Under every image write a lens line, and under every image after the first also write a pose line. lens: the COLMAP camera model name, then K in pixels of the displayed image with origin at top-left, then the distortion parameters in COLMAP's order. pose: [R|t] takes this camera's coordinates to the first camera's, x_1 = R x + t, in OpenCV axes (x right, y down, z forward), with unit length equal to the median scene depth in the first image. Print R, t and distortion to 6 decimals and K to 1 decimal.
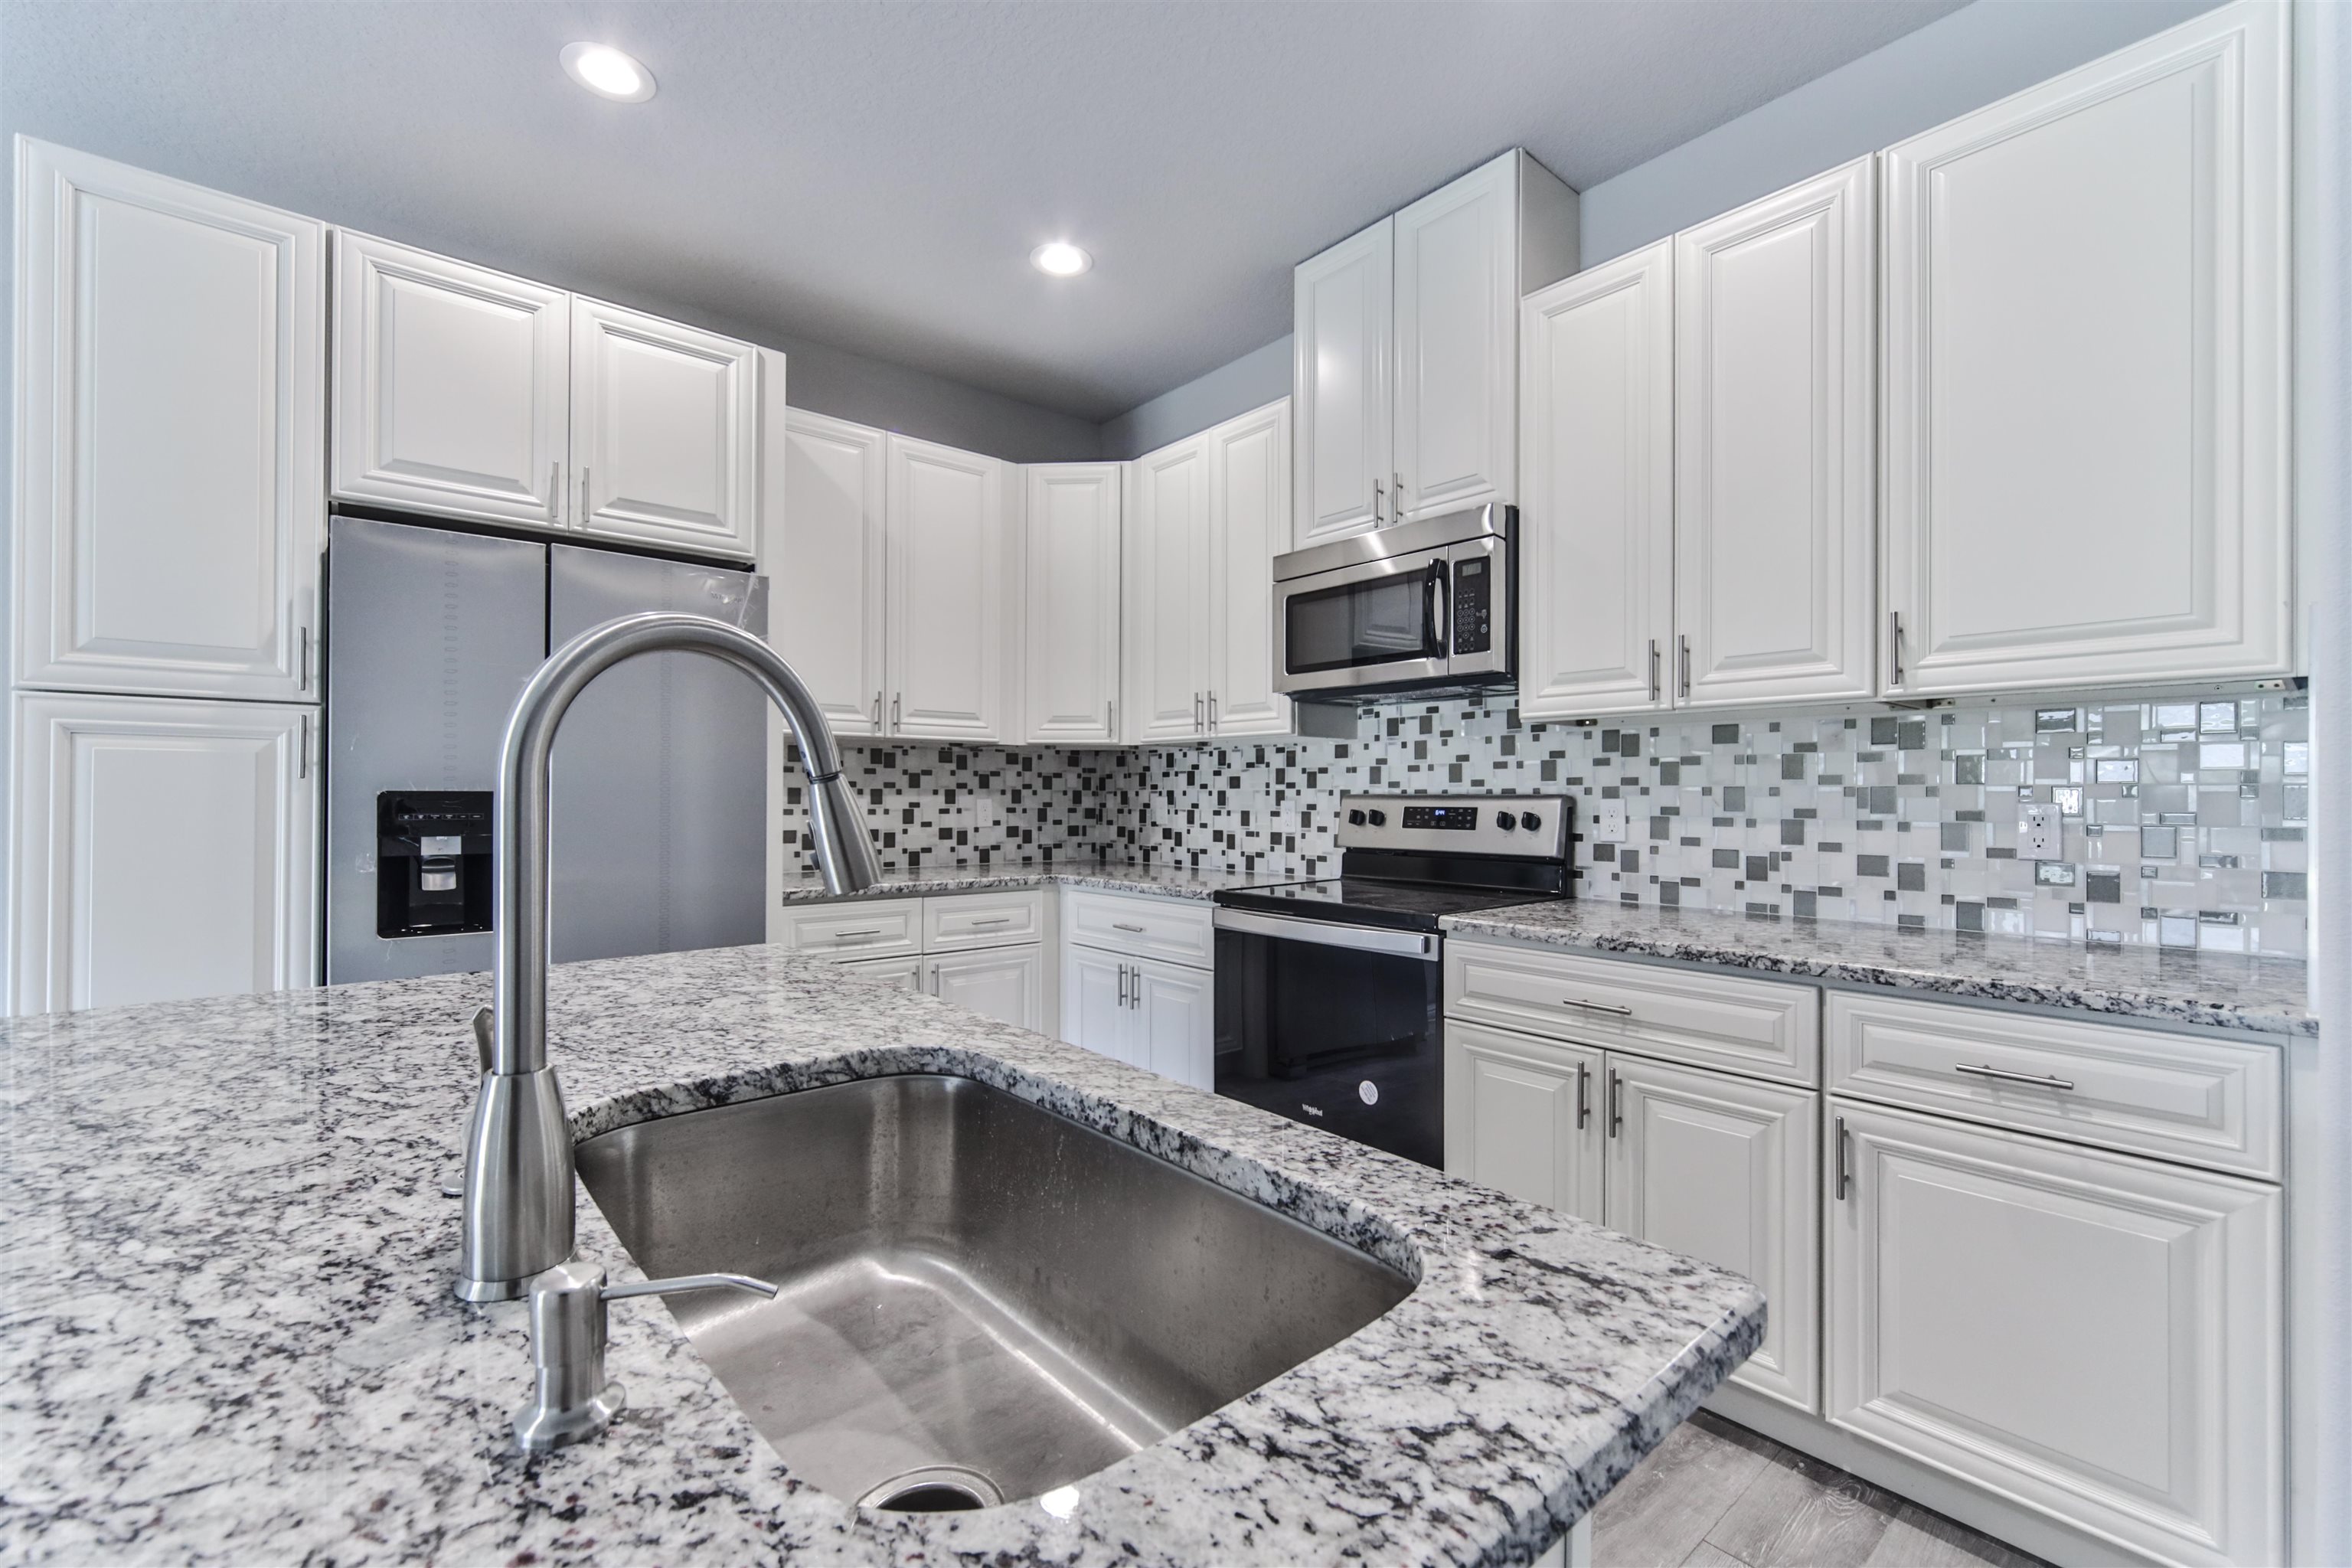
lens RADIAL K [[1023.8, 0, 1182.3], [0, 1023.8, 789.4], [0, 0, 1]] dist [-0.002742, 0.001107]
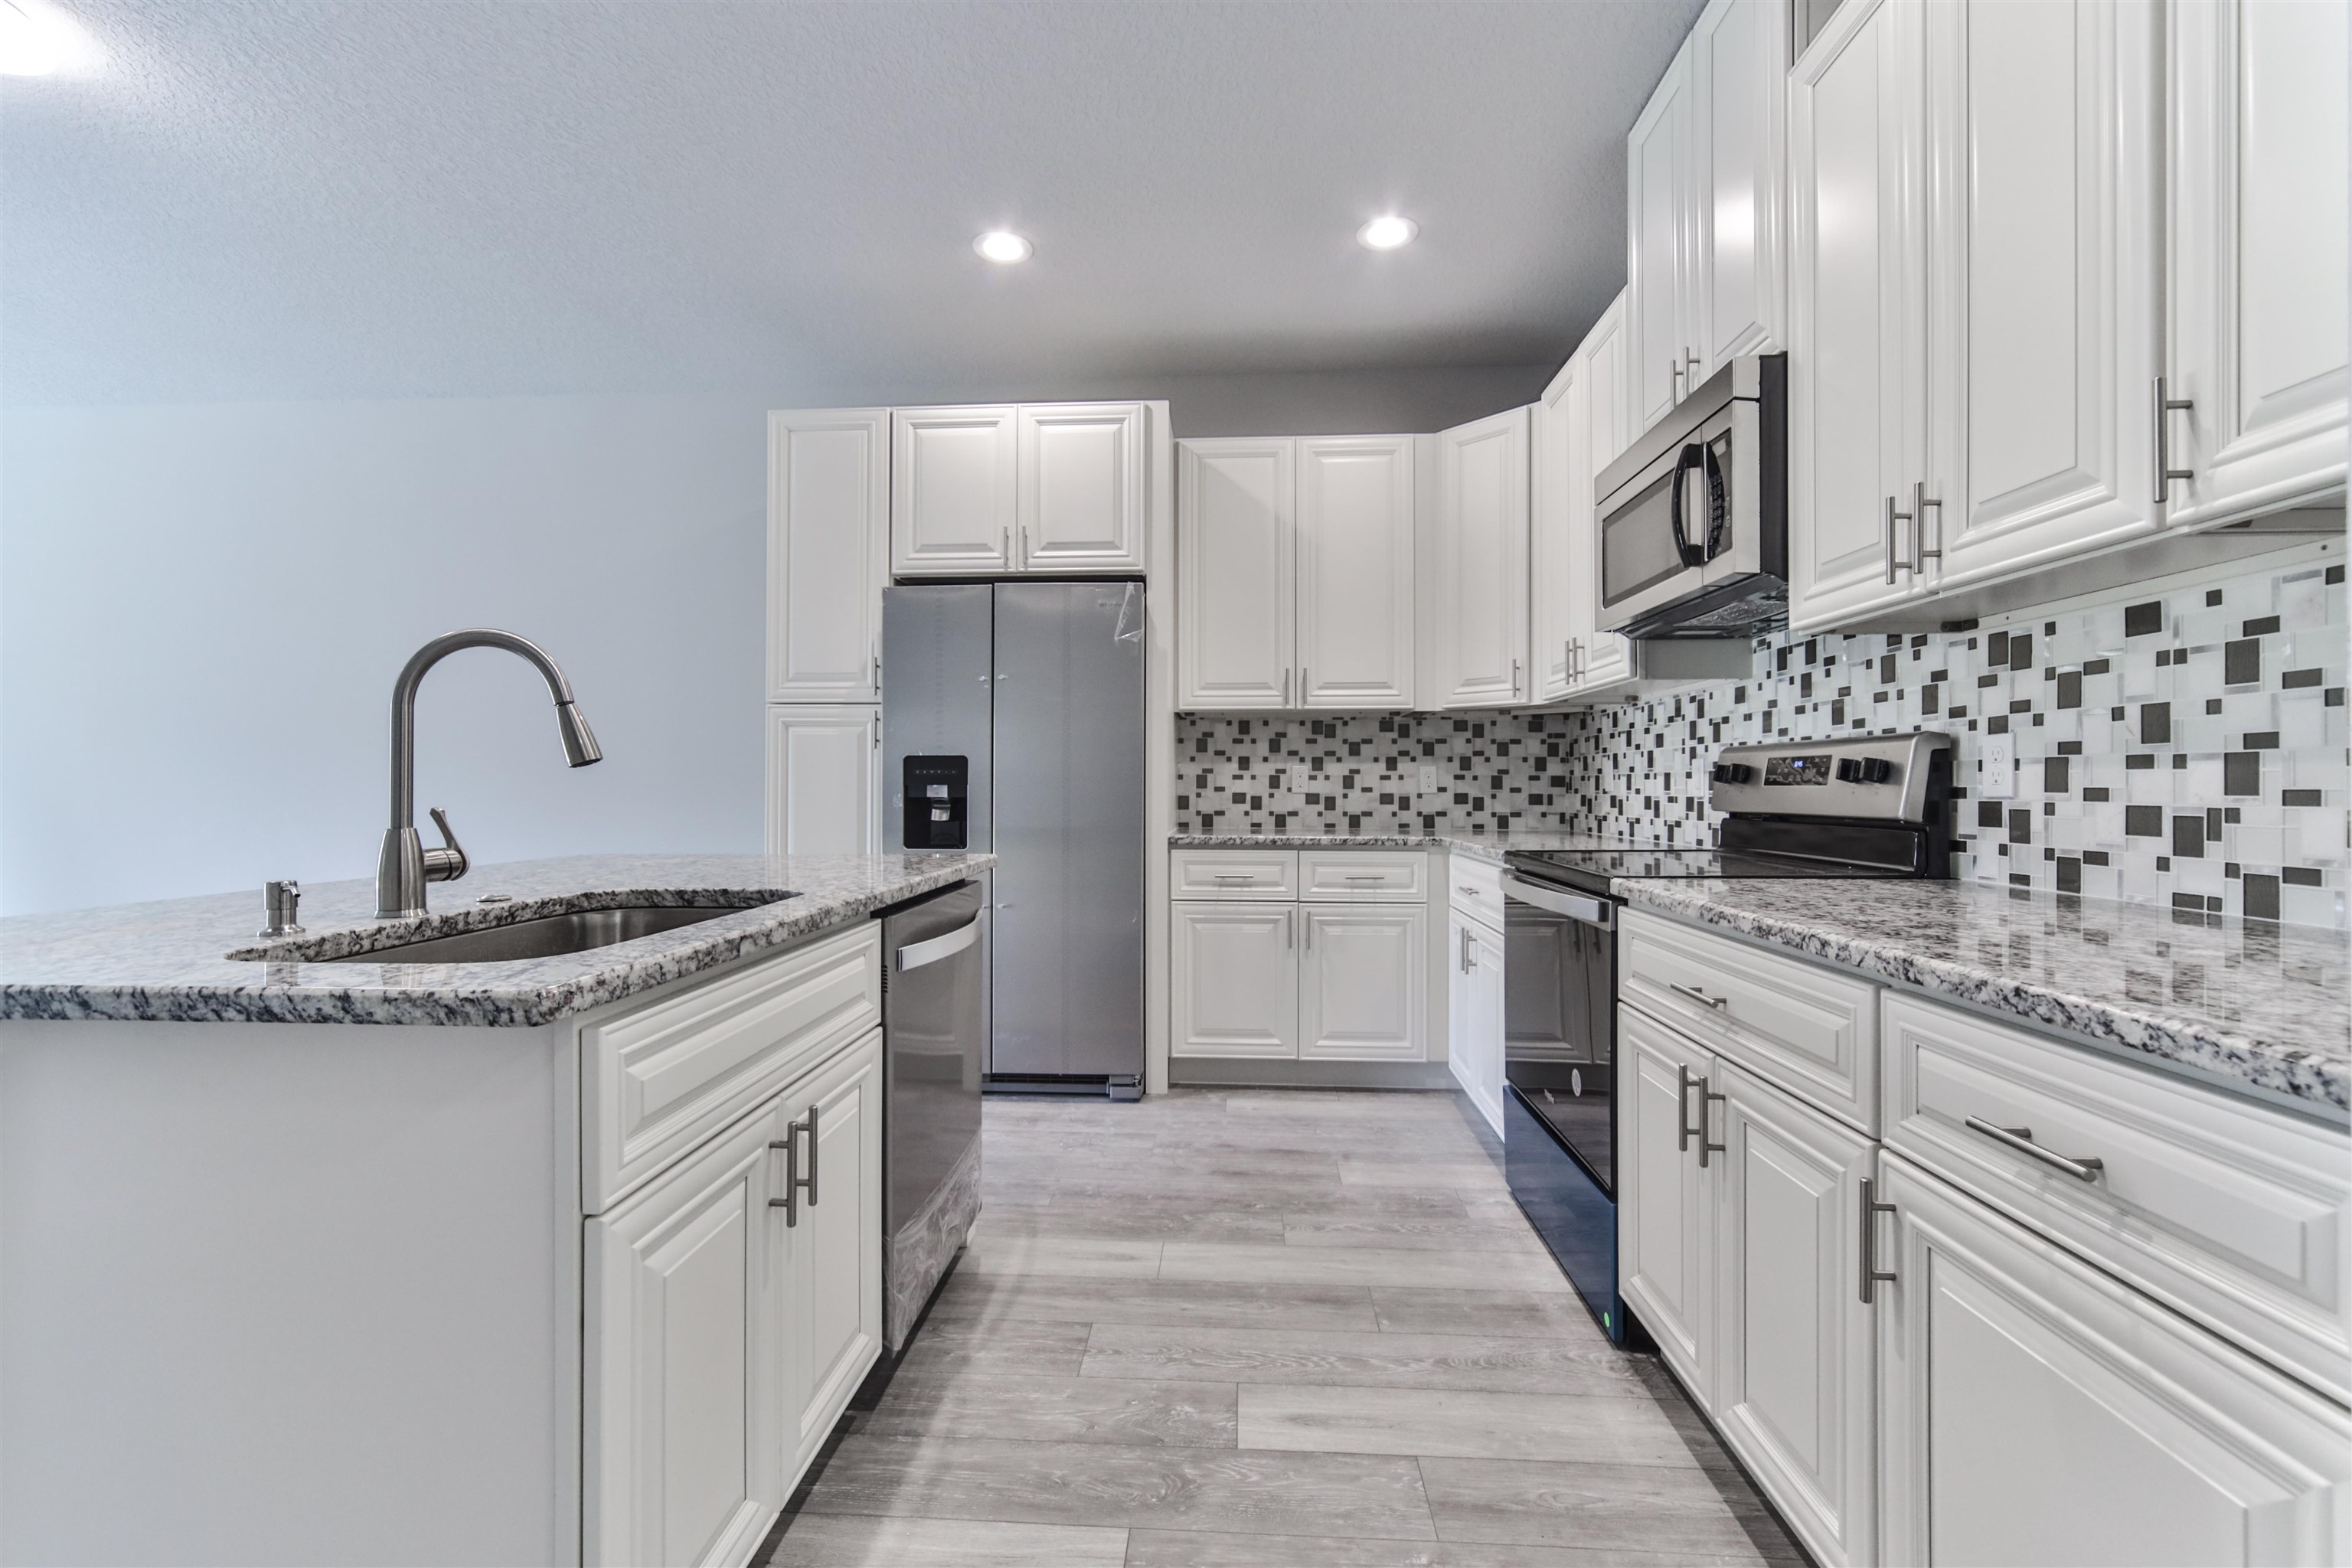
lens RADIAL K [[1007.3, 0, 1134.2], [0, 1007.3, 777.3], [0, 0, 1]] dist [0.001380, 0.000618]
pose [[0.704657, -0.006800, -0.709515, 0.417886], [0.004146, 0.999976, -0.005466, 0.033034], [0.709536, 0.000910, 0.704669, 0.107934]]
